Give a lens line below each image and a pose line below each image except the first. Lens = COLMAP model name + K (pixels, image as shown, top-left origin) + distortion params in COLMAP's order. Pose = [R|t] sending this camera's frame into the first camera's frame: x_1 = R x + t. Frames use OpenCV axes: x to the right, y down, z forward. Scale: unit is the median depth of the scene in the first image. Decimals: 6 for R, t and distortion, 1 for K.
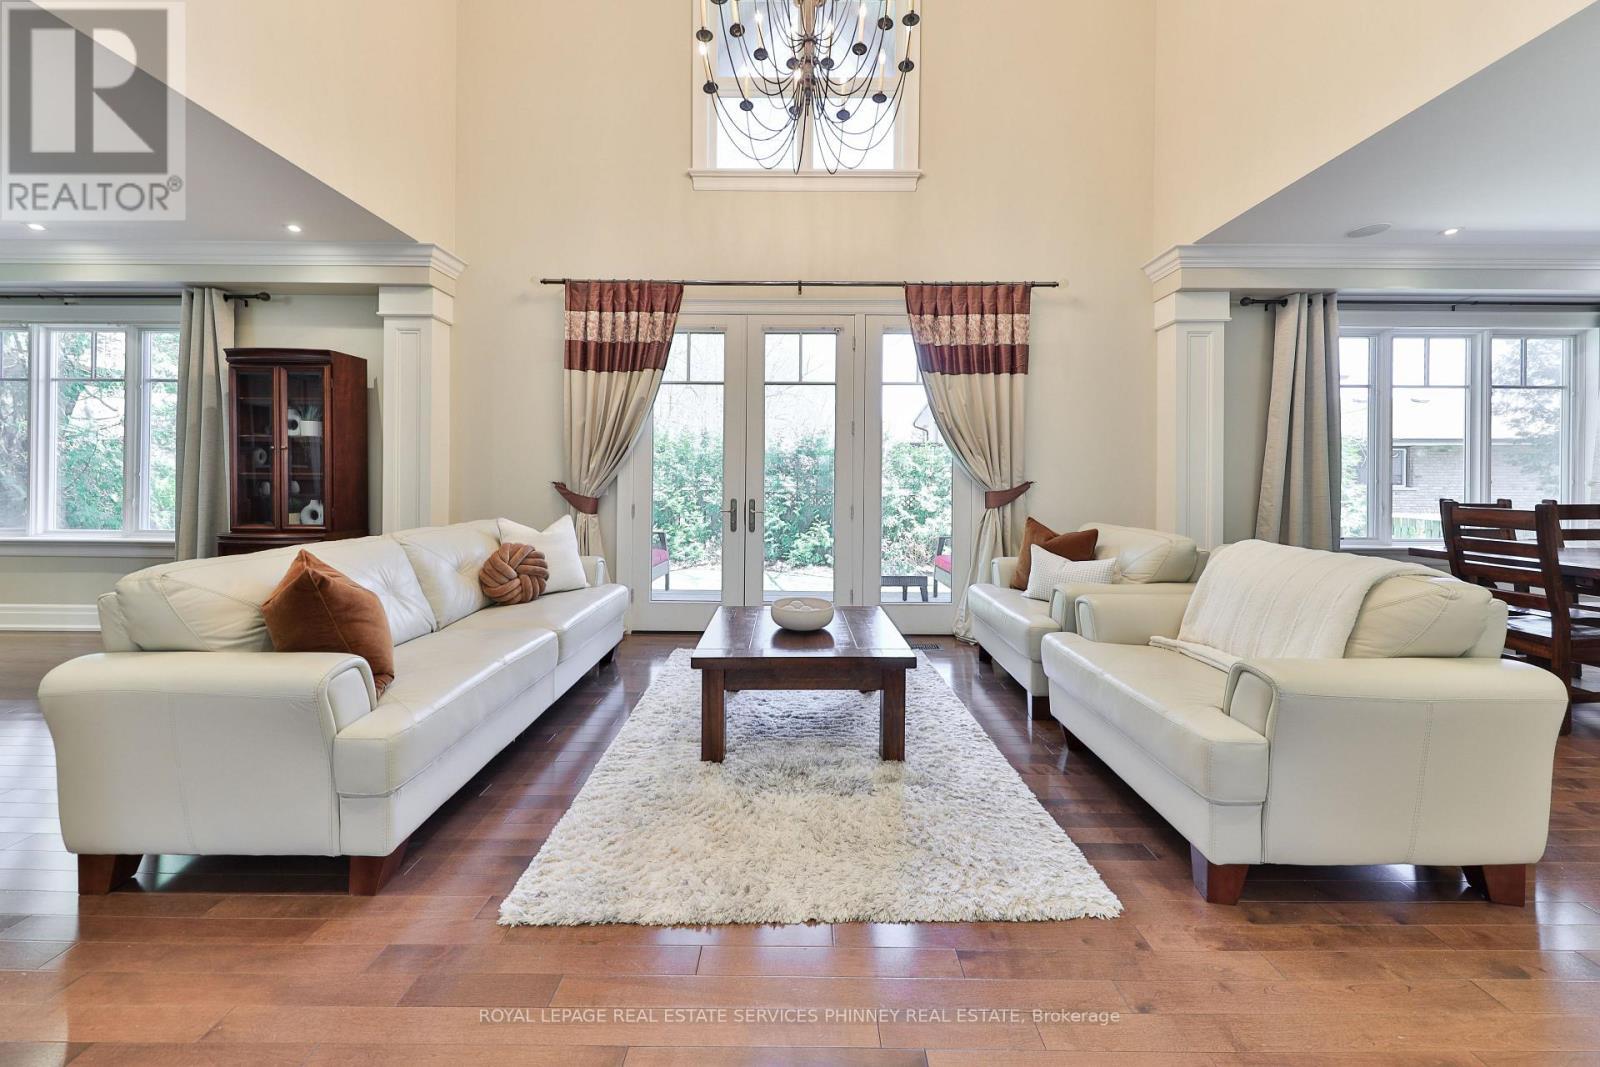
lens RADIAL K [[540.8, 0, 796.8], [0, 540.8, 478.8], [0, 0, 1]] dist [0.018765, -0.008620]
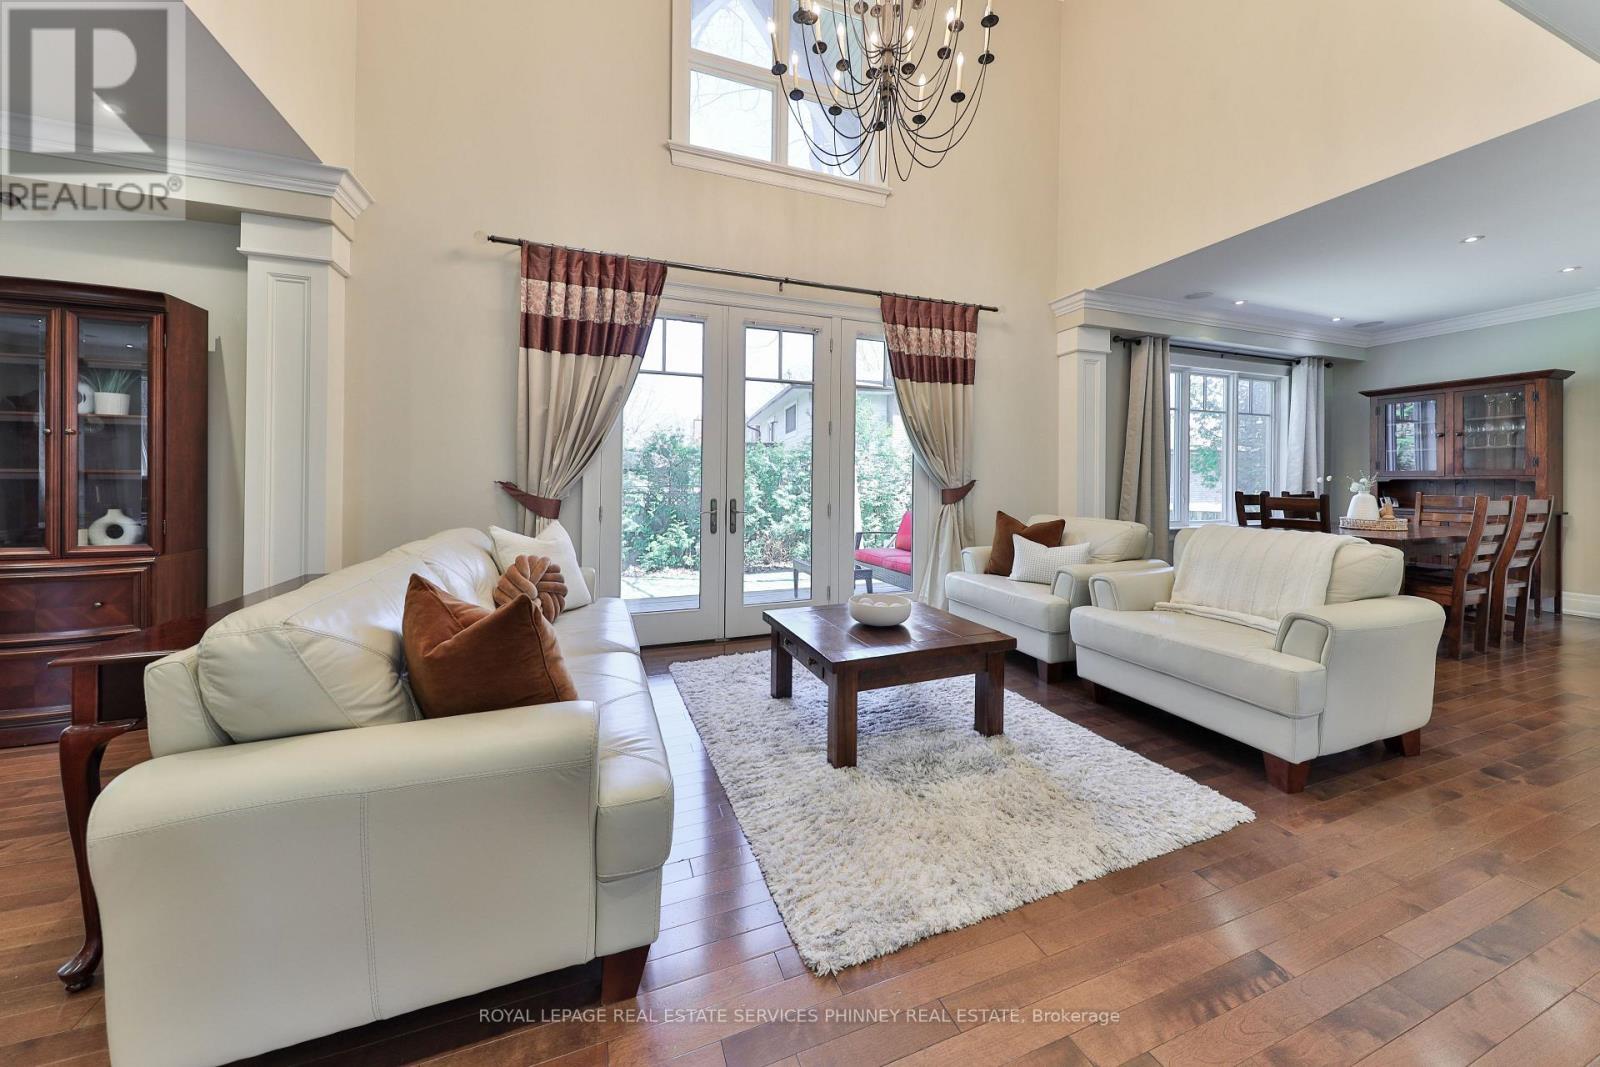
lens RADIAL K [[540.8, 0, 796.8], [0, 540.8, 478.8], [0, 0, 1]] dist [0.018765, -0.008620]
pose [[0.937216, -0.001550, 0.348747, -0.322335], [0.000951, 0.999998, 0.001889, 0.000198], [-0.348749, -0.001439, 0.937215, 0.064060]]
